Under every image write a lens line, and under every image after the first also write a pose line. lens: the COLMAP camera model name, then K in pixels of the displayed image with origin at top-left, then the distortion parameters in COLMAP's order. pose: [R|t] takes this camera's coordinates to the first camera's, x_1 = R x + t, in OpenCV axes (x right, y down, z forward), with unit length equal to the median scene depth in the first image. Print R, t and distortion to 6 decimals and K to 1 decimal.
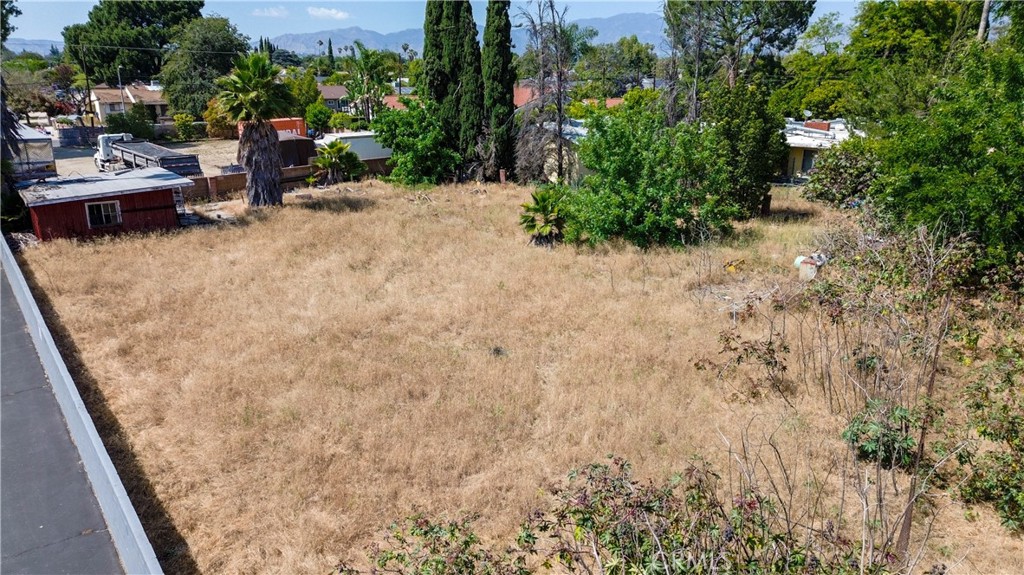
lens RADIAL K [[712.9, 0, 509.9], [0, 712.9, 287.4], [0, 0, 1]] dist [0.011707, -0.003527]
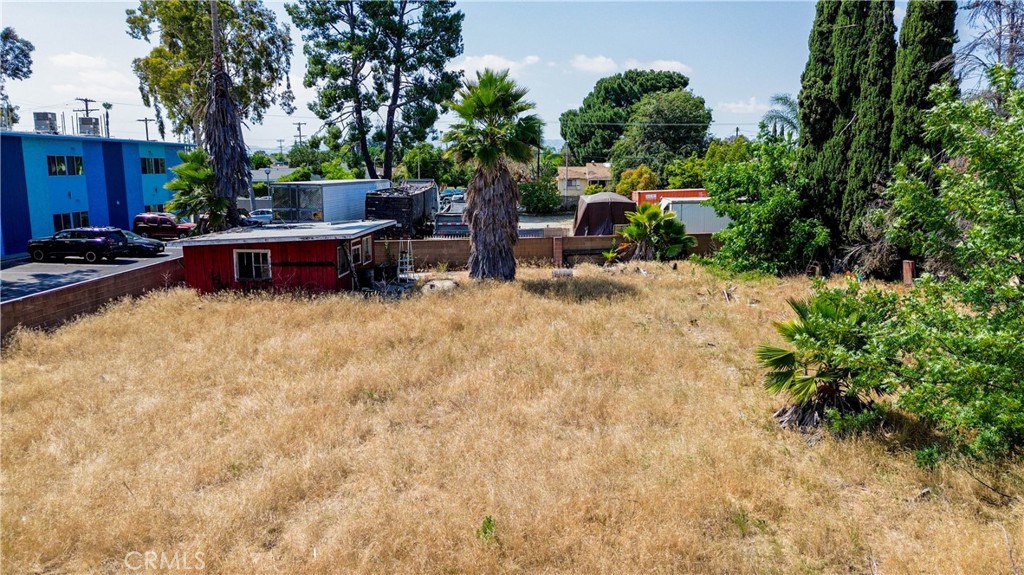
lens RADIAL K [[712.9, 0, 507.6], [0, 712.9, 289.9], [0, 0, 1]] dist [0.011707, -0.003527]
pose [[0.756115, 0.103637, -0.646181, 0.115442], [-0.181526, 0.981851, -0.054935, -0.055222], [0.628759, 0.158835, 0.761205, 0.380527]]
